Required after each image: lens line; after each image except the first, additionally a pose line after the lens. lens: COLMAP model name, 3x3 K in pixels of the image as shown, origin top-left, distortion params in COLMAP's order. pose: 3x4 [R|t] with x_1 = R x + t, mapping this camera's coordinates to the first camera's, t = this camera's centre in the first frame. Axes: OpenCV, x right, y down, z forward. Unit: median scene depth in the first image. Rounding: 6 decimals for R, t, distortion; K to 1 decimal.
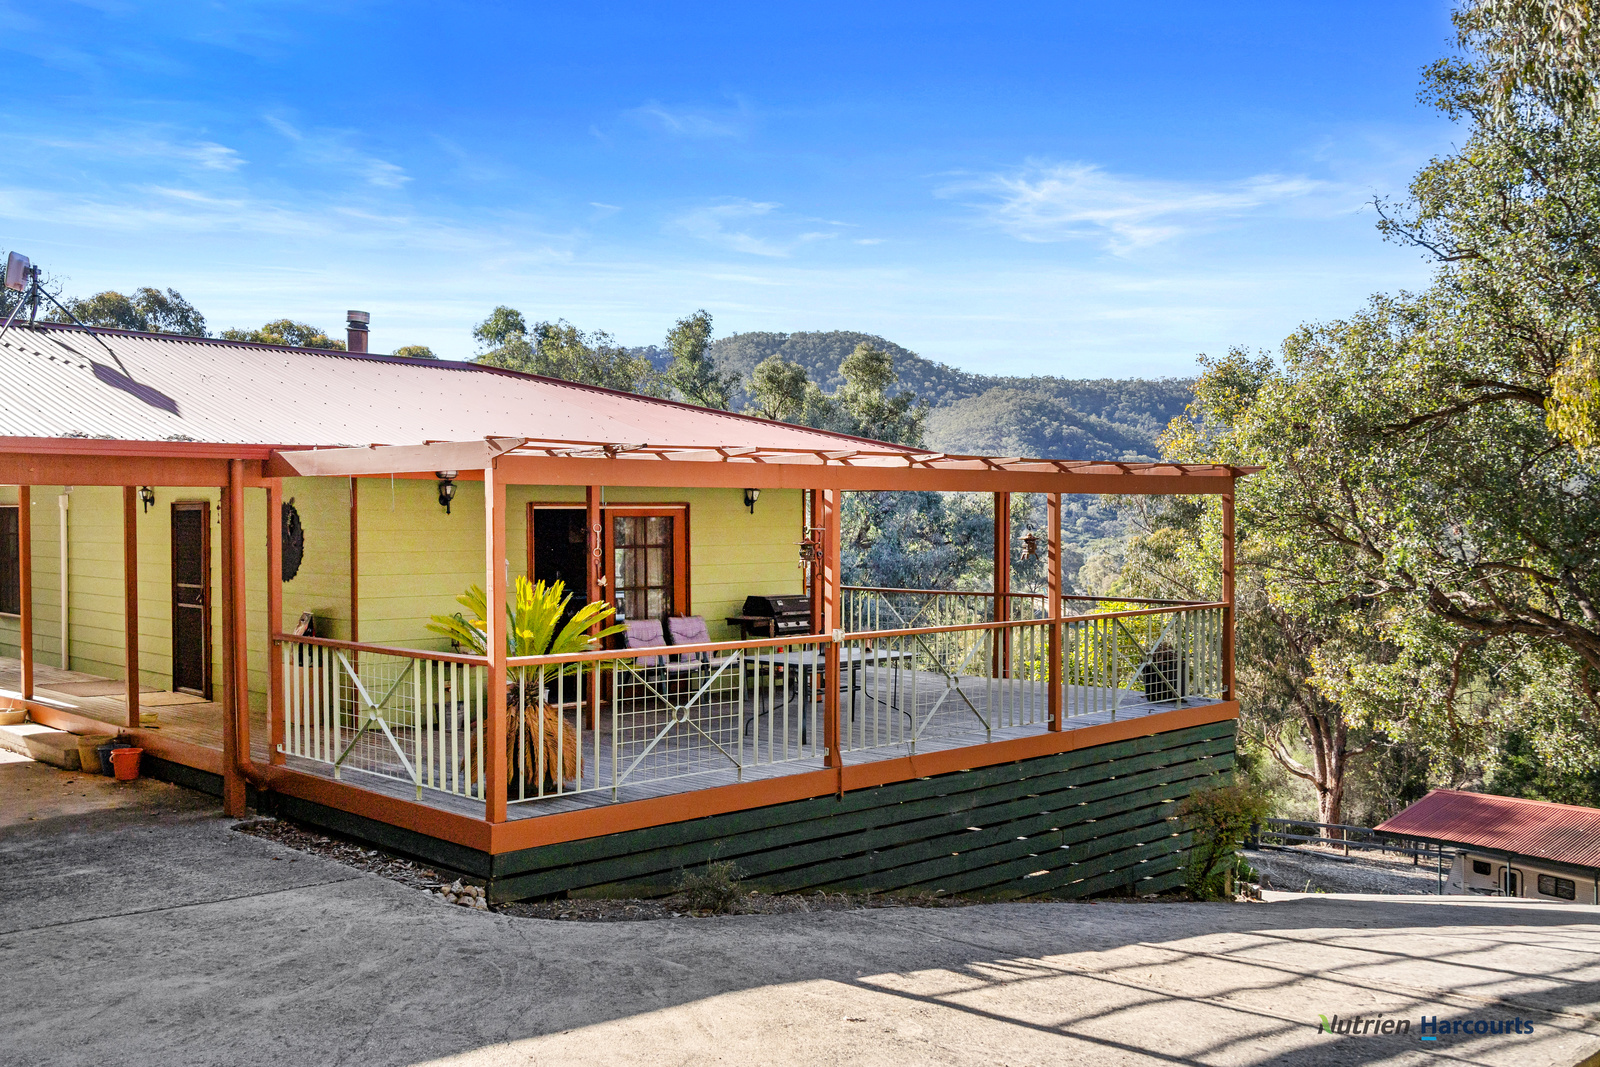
lens RADIAL K [[1535.0, 0, 800.0], [0, 1535.0, 533.5], [0, 0, 1]] dist [-0.009523, 0.007323]
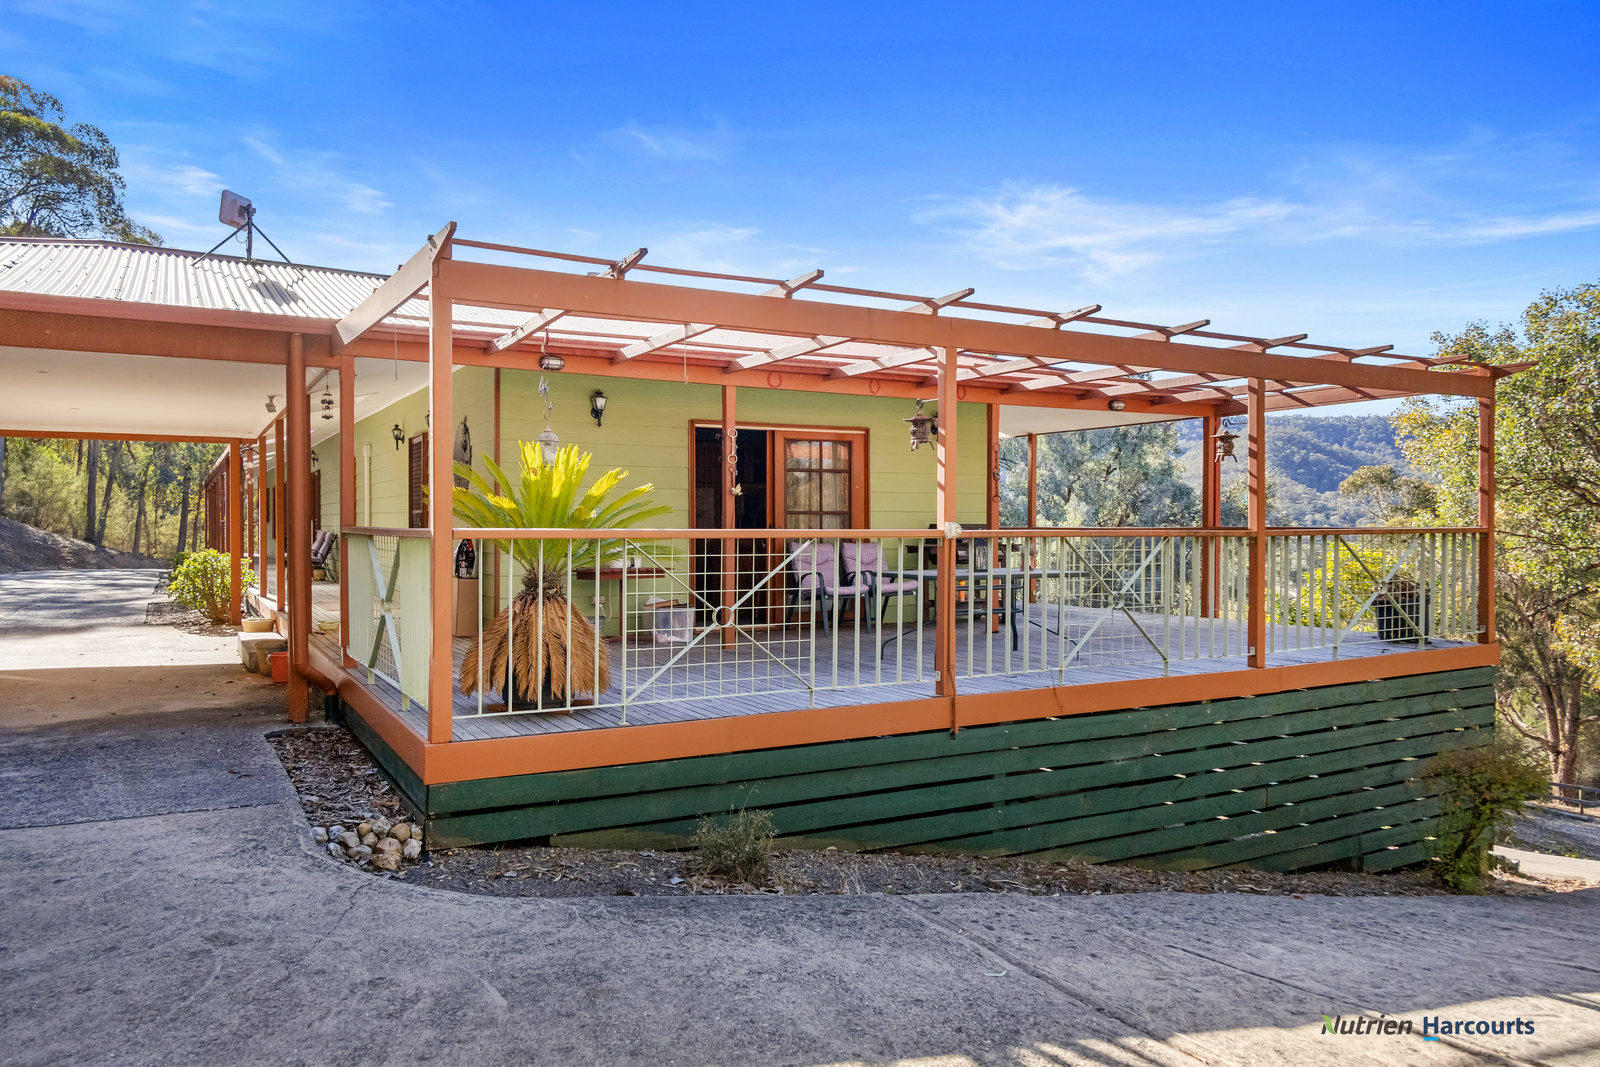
lens RADIAL K [[1107.1, 0, 800.0], [0, 1107.1, 533.5], [0, 0, 1]] dist [-0.006281, -0.001629]
pose [[0.965711, 0.003653, -0.259594, 0.097621], [-0.004719, 0.999983, -0.003484, 0.070558], [0.259577, 0.004589, 0.965712, 0.425463]]
